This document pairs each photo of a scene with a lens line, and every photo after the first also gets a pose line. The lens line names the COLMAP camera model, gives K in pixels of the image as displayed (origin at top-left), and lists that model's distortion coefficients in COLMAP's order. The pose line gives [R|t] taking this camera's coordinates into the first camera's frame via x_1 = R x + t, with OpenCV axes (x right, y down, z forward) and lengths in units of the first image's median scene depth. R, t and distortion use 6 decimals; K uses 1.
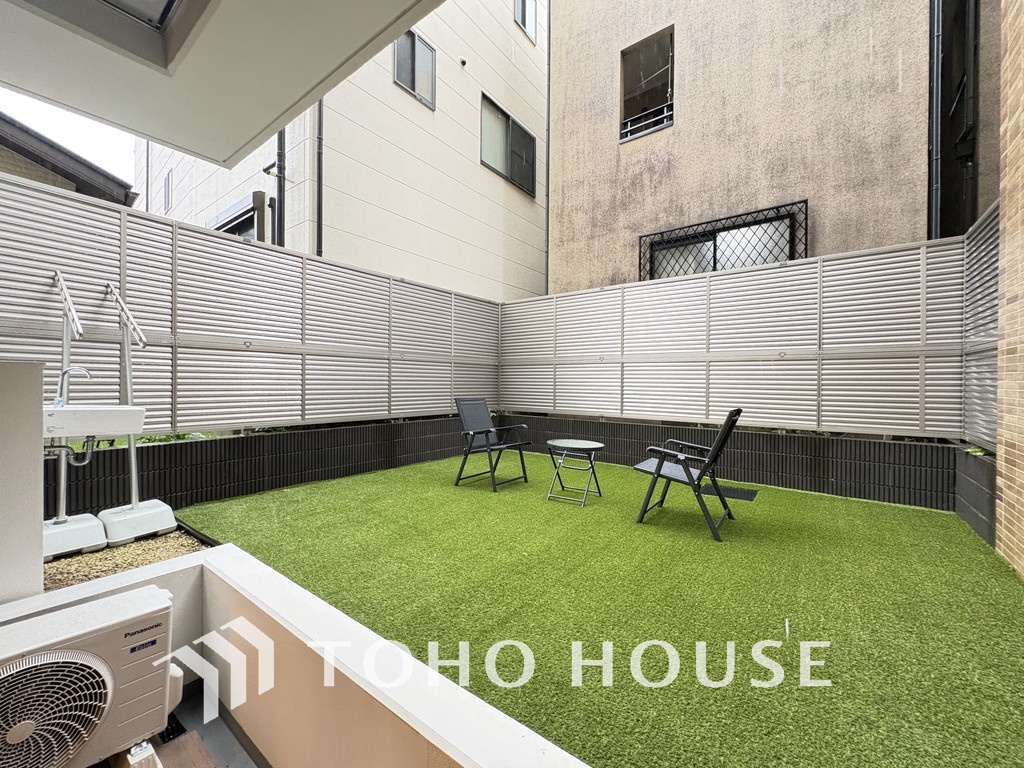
lens RADIAL K [[407.6, 0, 513.0], [0, 407.6, 382.9], [0, 0, 1]] dist [-0.000366, -0.000093]
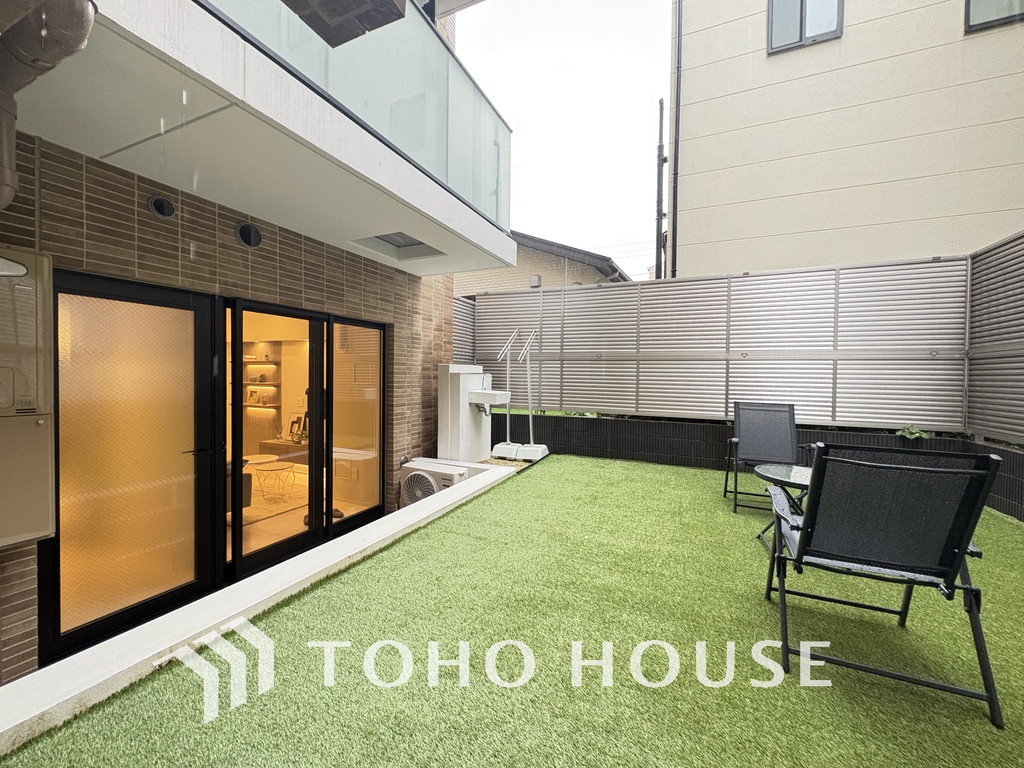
lens RADIAL K [[407.6, 0, 513.0], [0, 407.6, 382.9], [0, 0, 1]] dist [-0.000366, -0.000093]
pose [[0.226777, 0.013477, -0.973853, 0.894236], [-0.013913, 0.999847, 0.010597, -0.010906], [0.973847, 0.011146, 0.226930, 0.454041]]
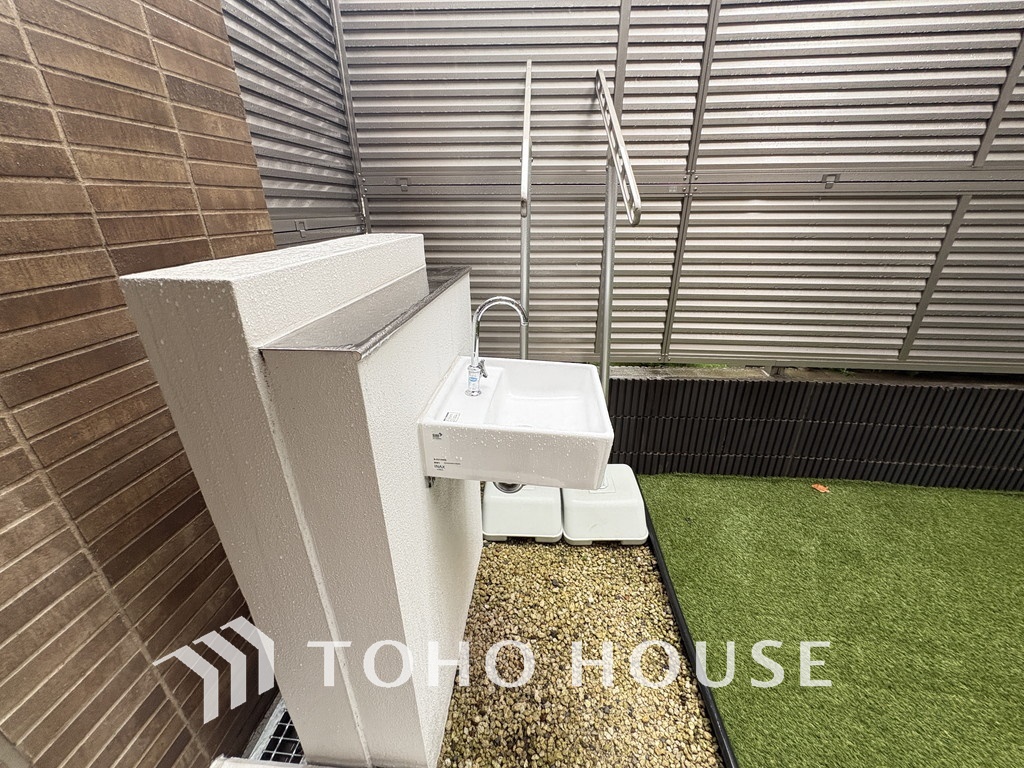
lens RADIAL K [[414.0, 0, 509.2], [0, 414.0, 387.7], [0, 0, 1]] dist [0.000245, 0.000028]
pose [[0.517504, 0.332882, -0.788276, -0.518799], [0.011953, 0.918325, 0.395647, -0.089740], [0.855597, -0.214171, 0.471258, 0.583269]]
